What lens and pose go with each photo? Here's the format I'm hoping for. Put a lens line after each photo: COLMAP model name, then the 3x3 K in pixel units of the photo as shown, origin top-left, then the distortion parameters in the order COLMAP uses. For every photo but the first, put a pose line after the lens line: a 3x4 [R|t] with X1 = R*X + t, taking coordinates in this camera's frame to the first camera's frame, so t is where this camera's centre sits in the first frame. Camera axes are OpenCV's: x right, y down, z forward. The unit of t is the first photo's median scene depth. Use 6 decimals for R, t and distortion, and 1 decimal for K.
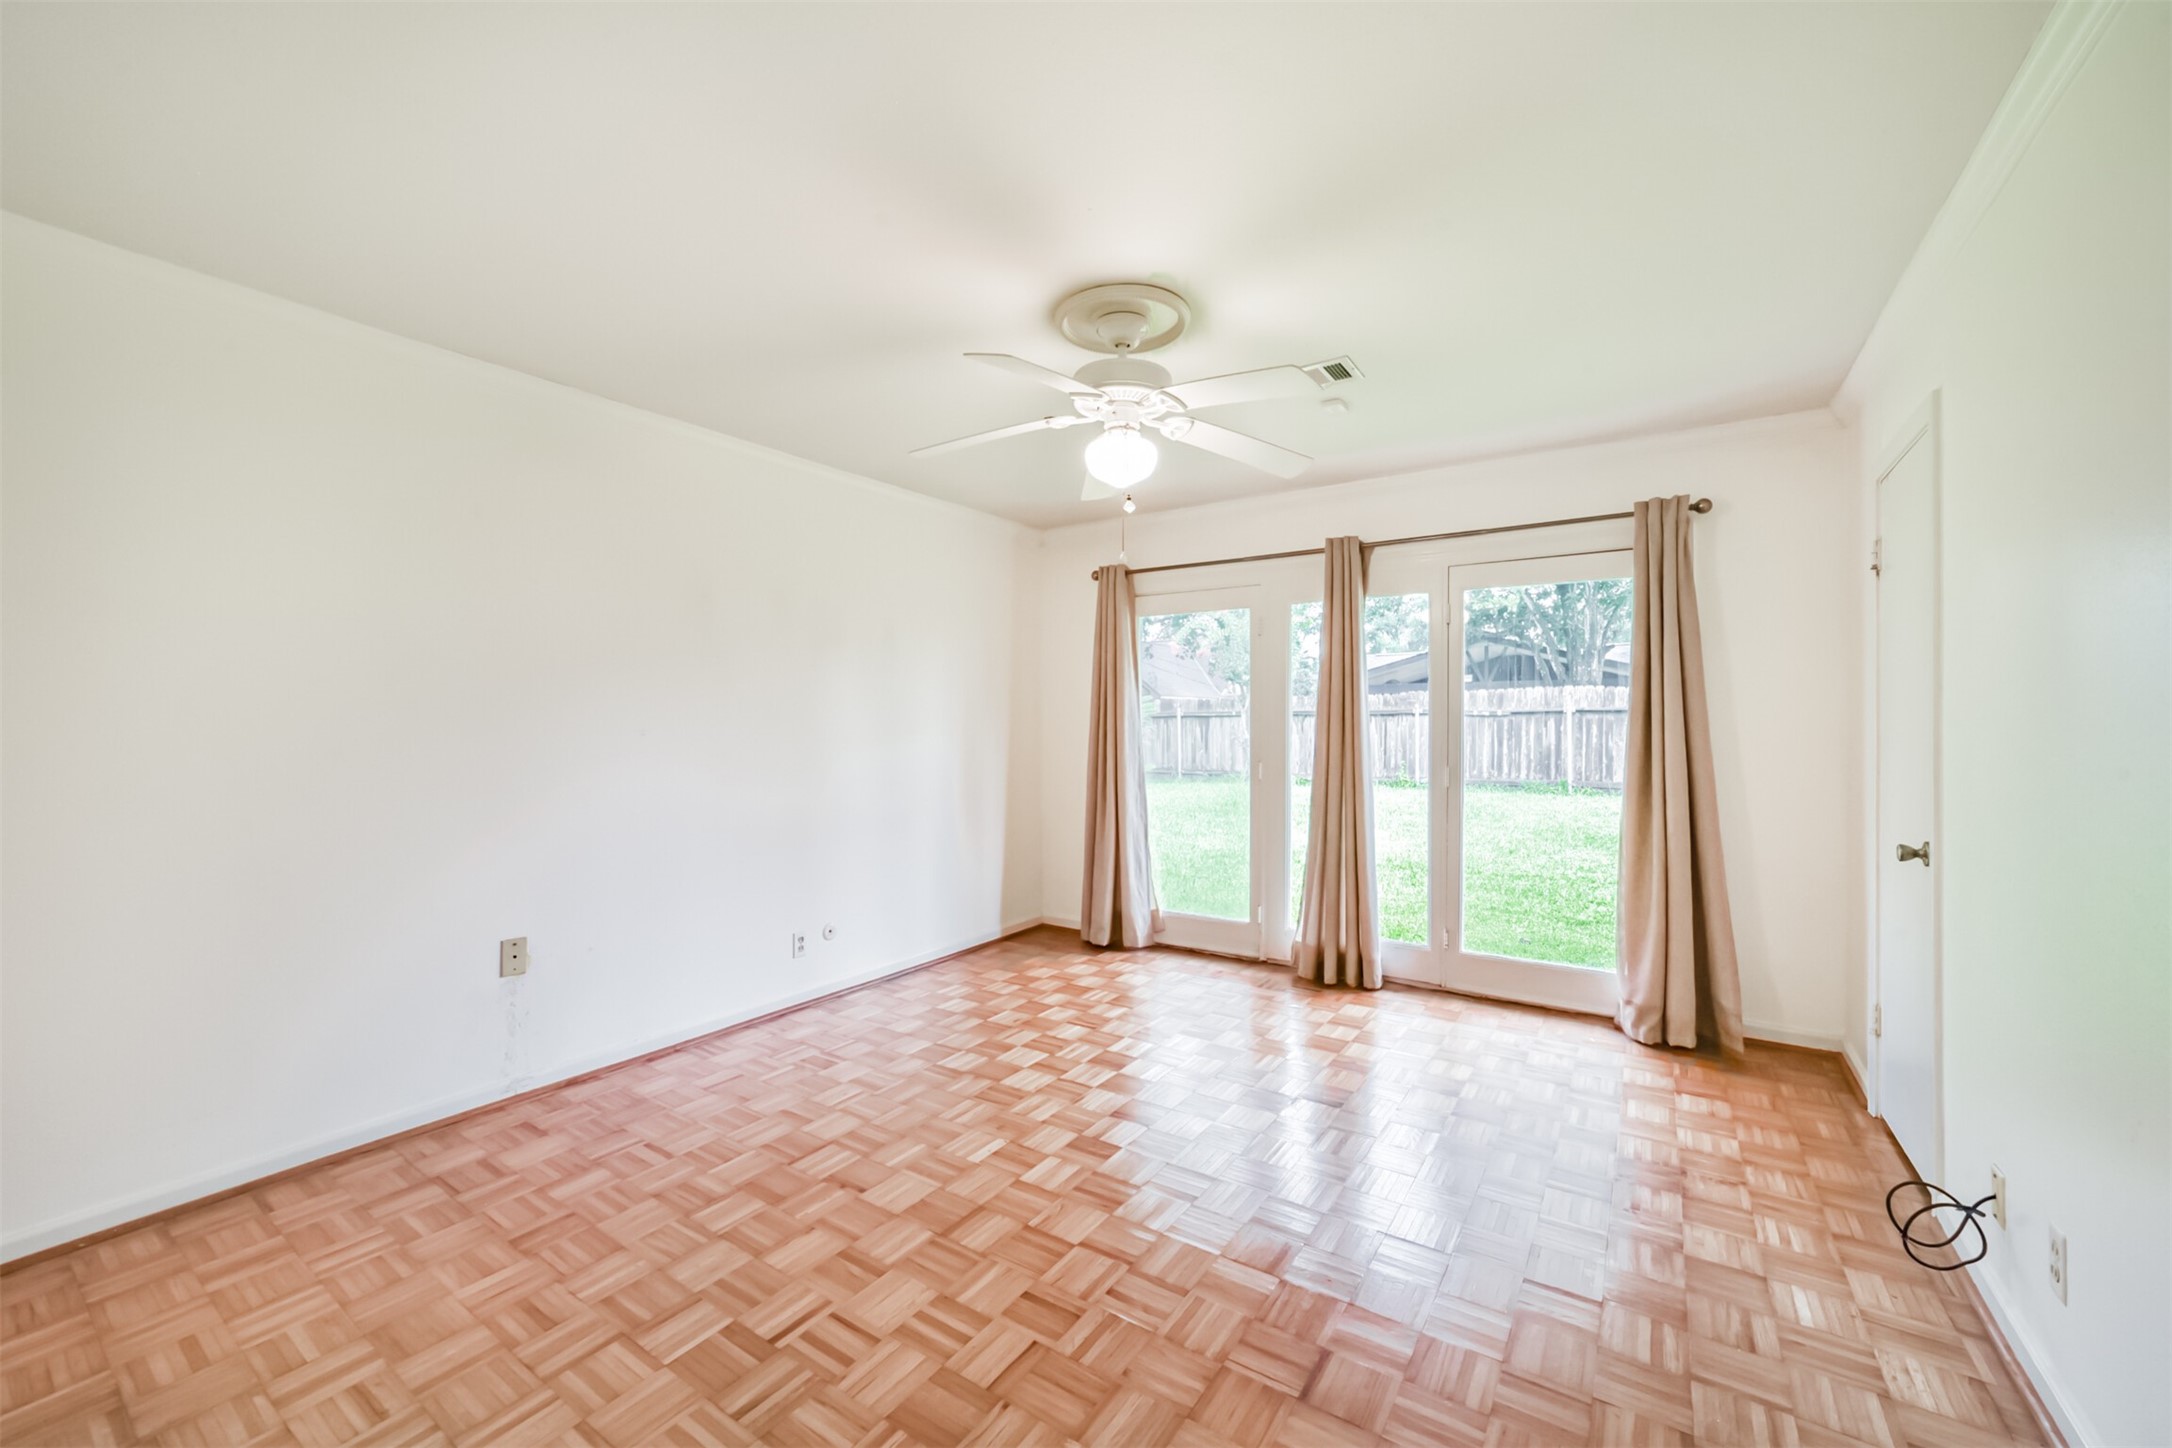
lens RADIAL K [[840.1, 0, 1084.9], [0, 840.1, 728.6], [0, 0, 1]] dist [-0.002720, -0.000016]
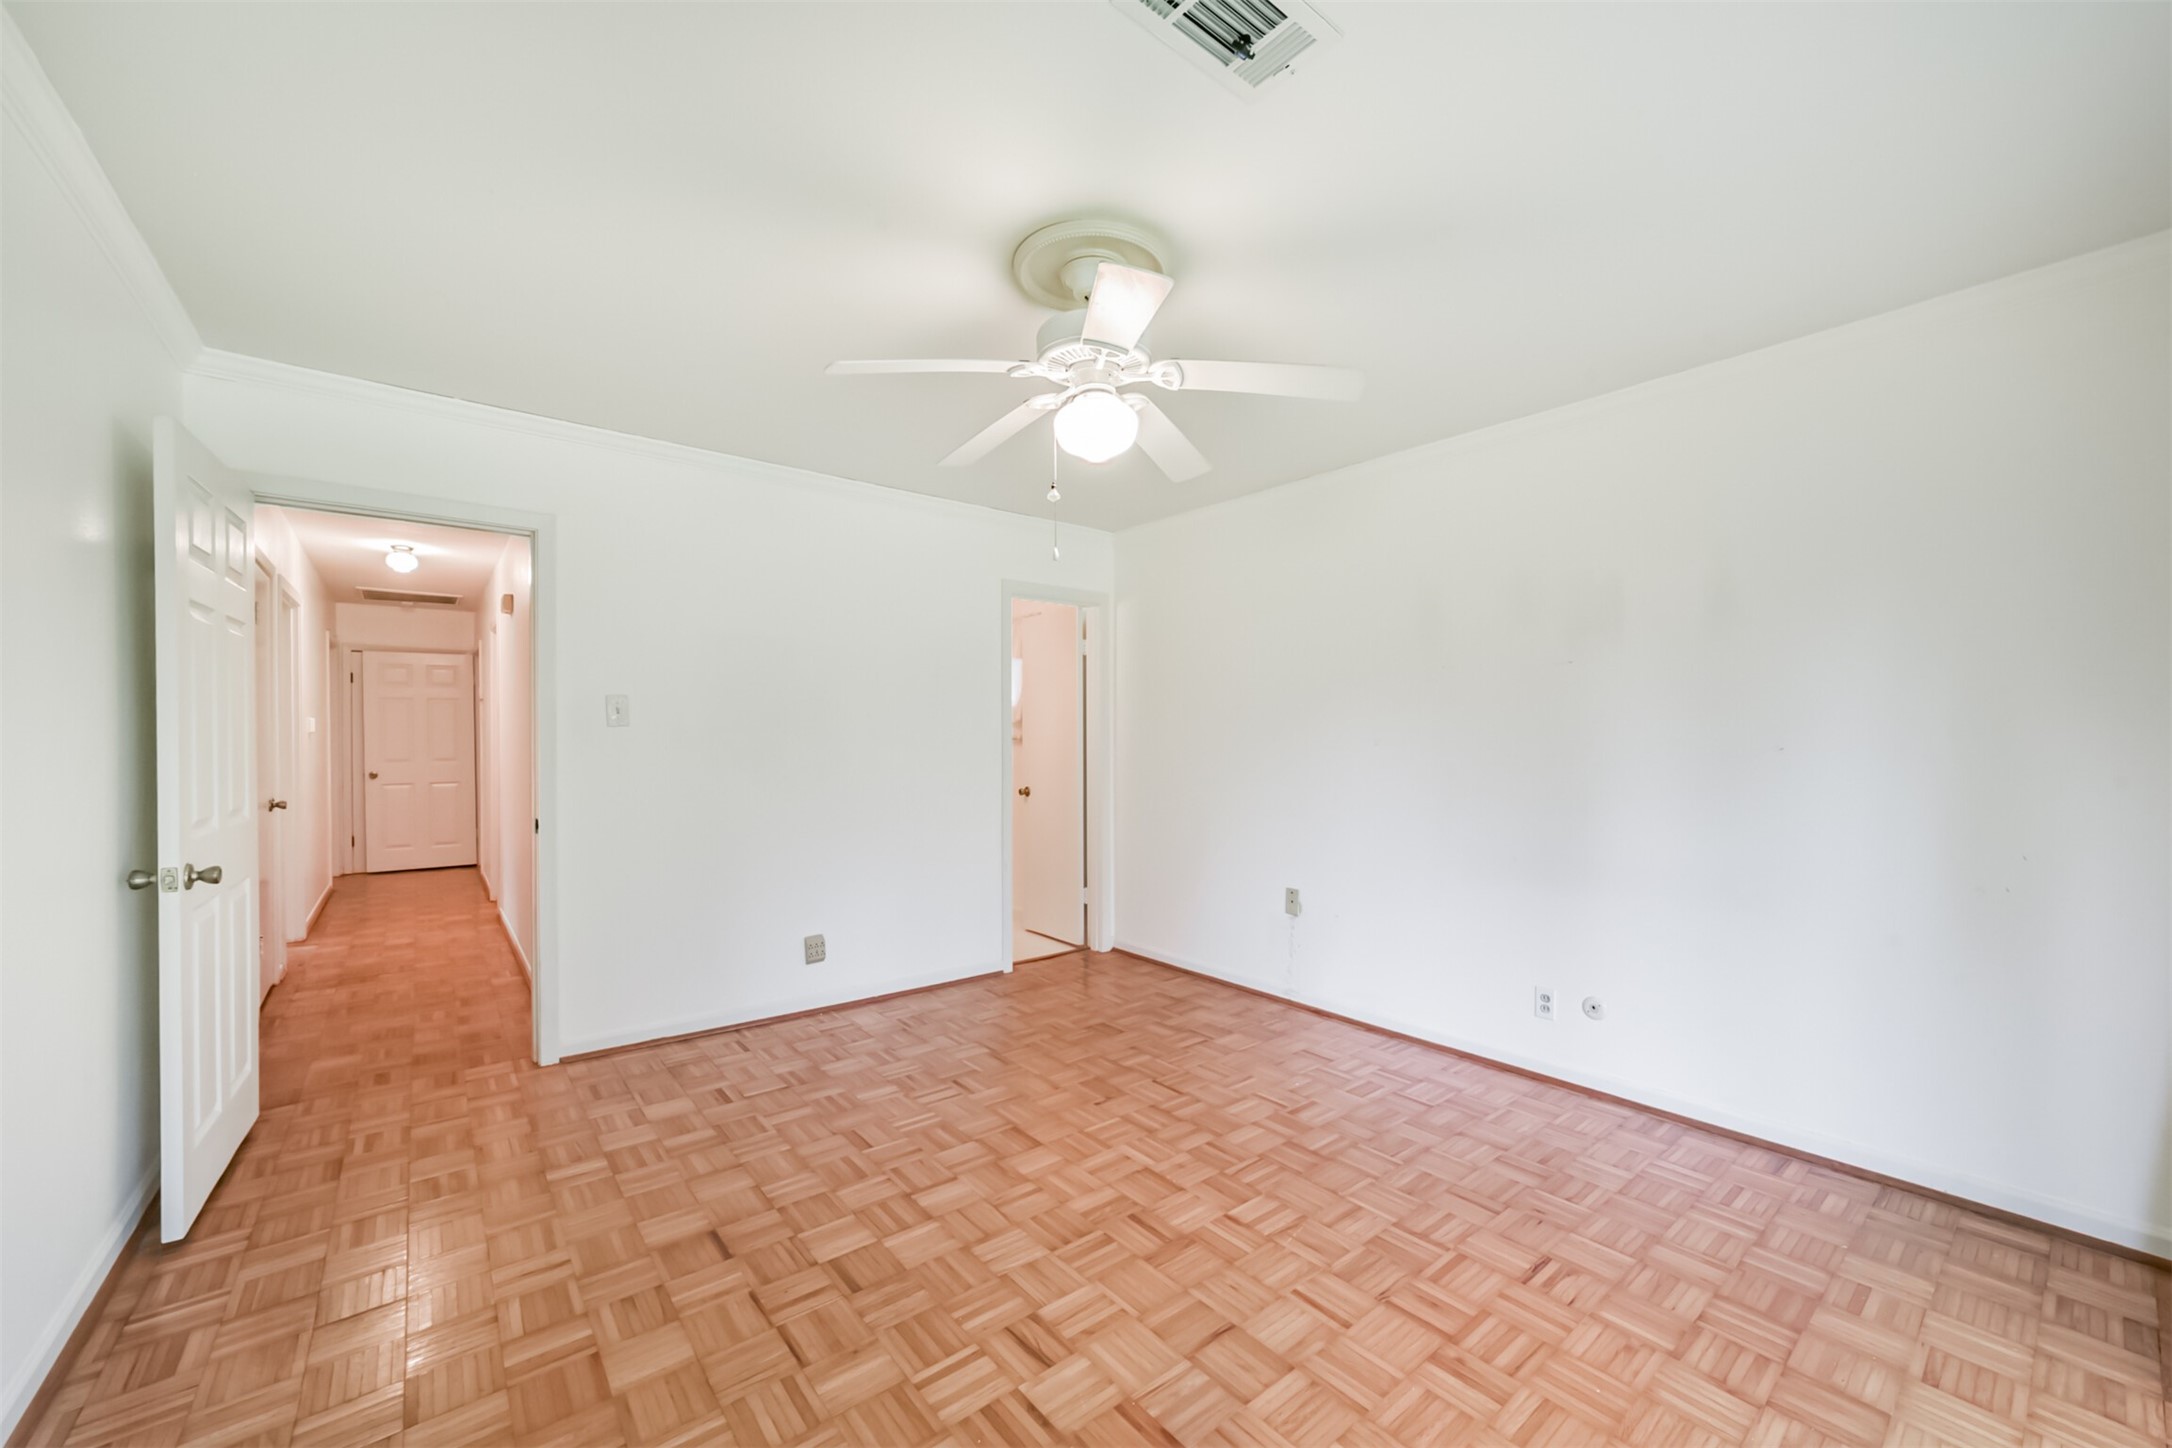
lens RADIAL K [[840.1, 0, 1084.9], [0, 840.1, 728.6], [0, 0, 1]] dist [-0.002720, -0.000016]
pose [[-0.295733, -0.007400, -0.955242, 0.829304], [0.000230, 0.999969, -0.007818, -0.004213], [0.955270, -0.002532, -0.295723, 1.185060]]
